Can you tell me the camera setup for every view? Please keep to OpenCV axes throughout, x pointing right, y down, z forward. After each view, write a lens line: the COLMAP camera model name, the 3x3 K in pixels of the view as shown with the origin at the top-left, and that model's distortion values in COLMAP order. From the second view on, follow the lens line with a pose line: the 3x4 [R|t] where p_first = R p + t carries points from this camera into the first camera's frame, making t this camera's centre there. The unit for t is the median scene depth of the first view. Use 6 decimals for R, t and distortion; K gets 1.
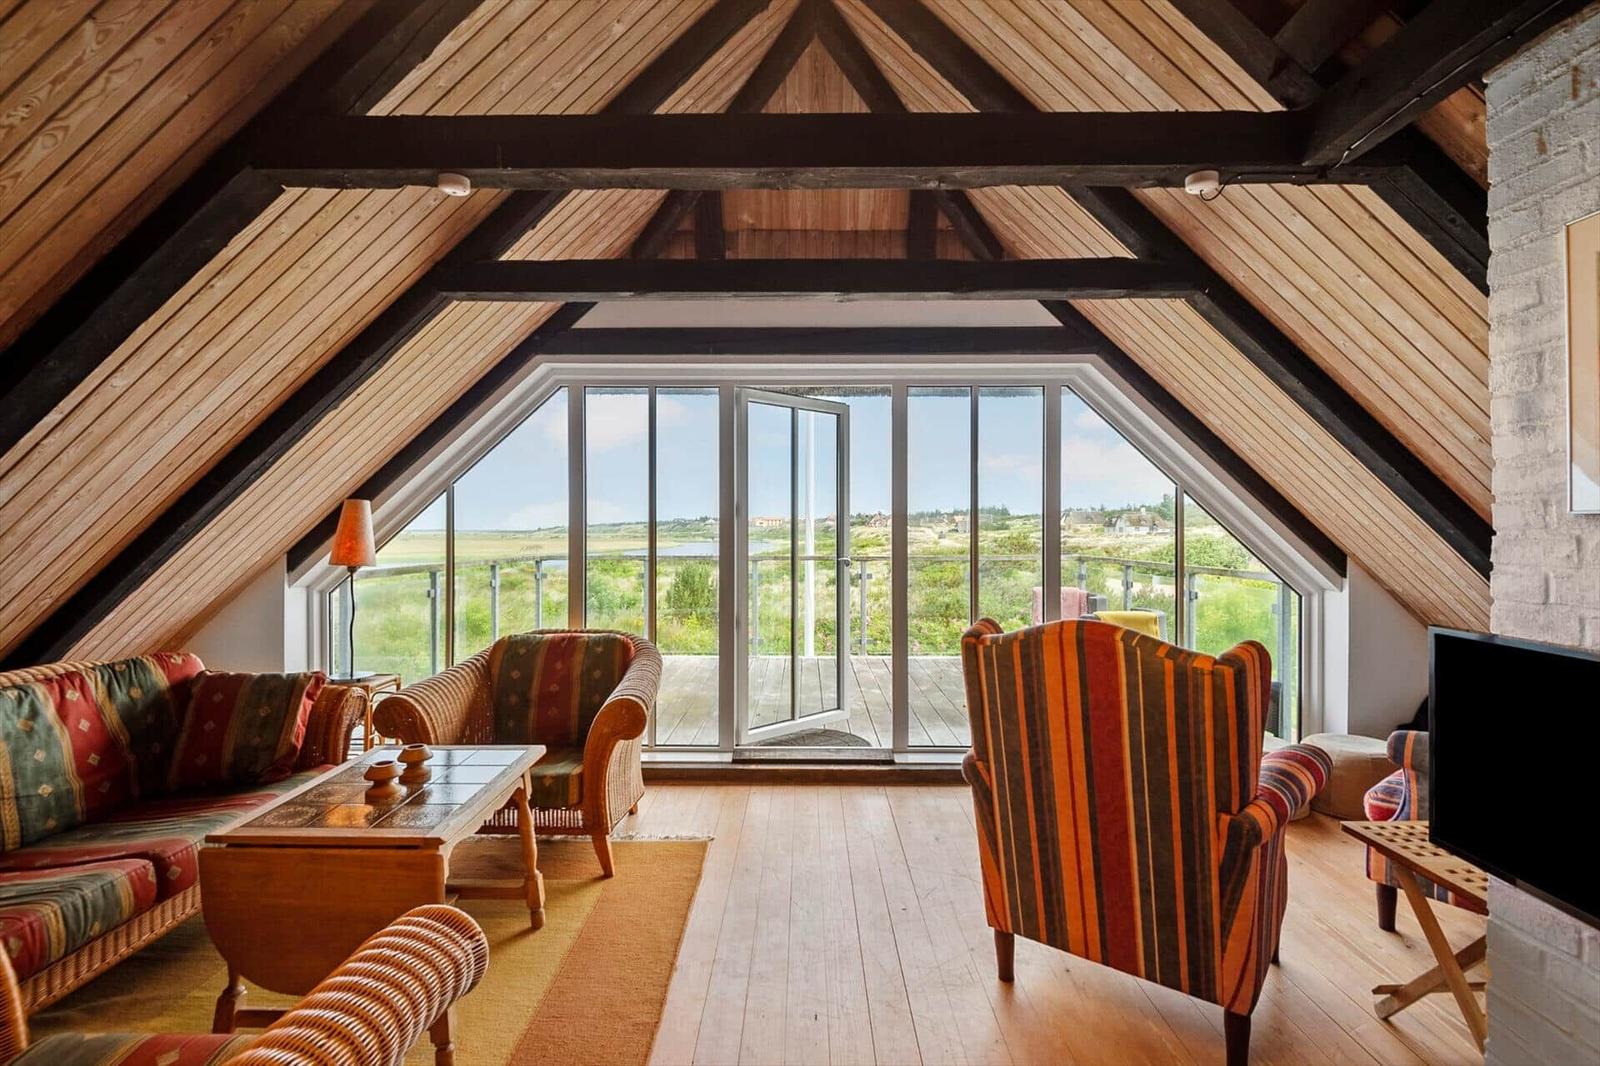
lens RADIAL K [[738.0, 0, 805.4], [0, 738.0, 528.0], [0, 0, 1]] dist [0.003657, -0.013429]
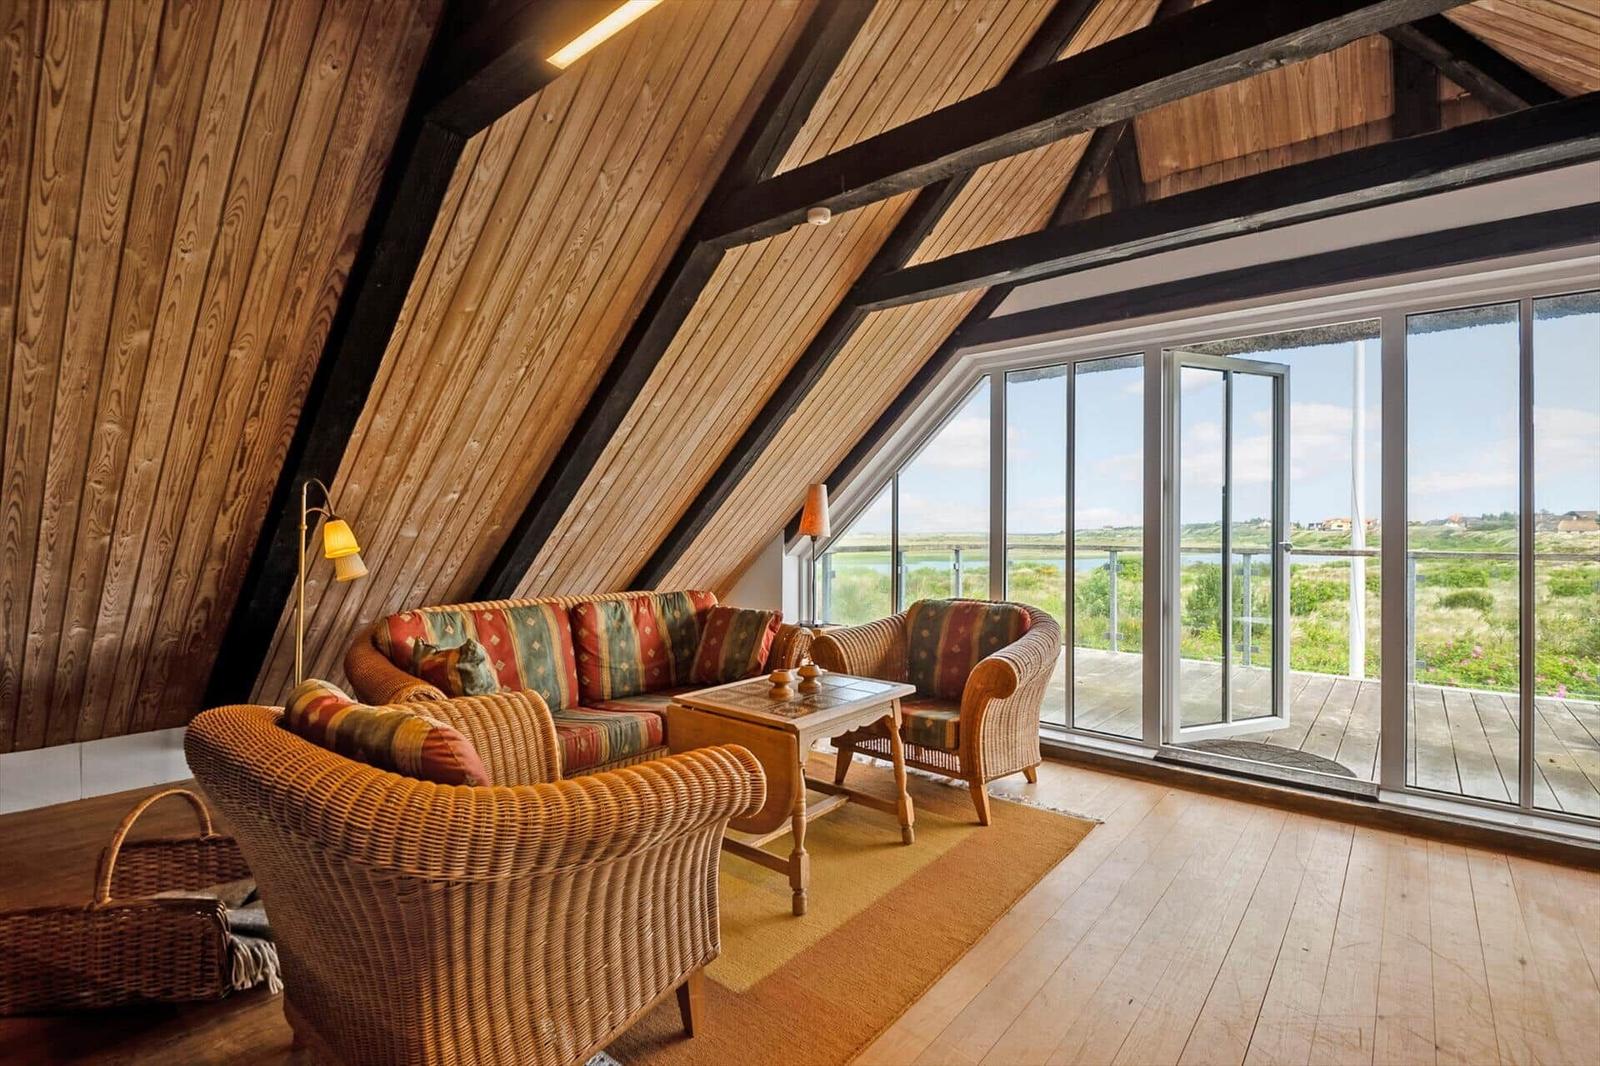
lens RADIAL K [[738.0, 0, 790.3], [0, 738.0, 534.0], [0, 0, 1]] dist [0.003657, -0.013429]
pose [[0.763957, 0.008130, -0.645216, 0.178690], [-0.005910, 0.999967, 0.005601, 0.041324], [0.645241, -0.000466, 0.763979, 0.003494]]
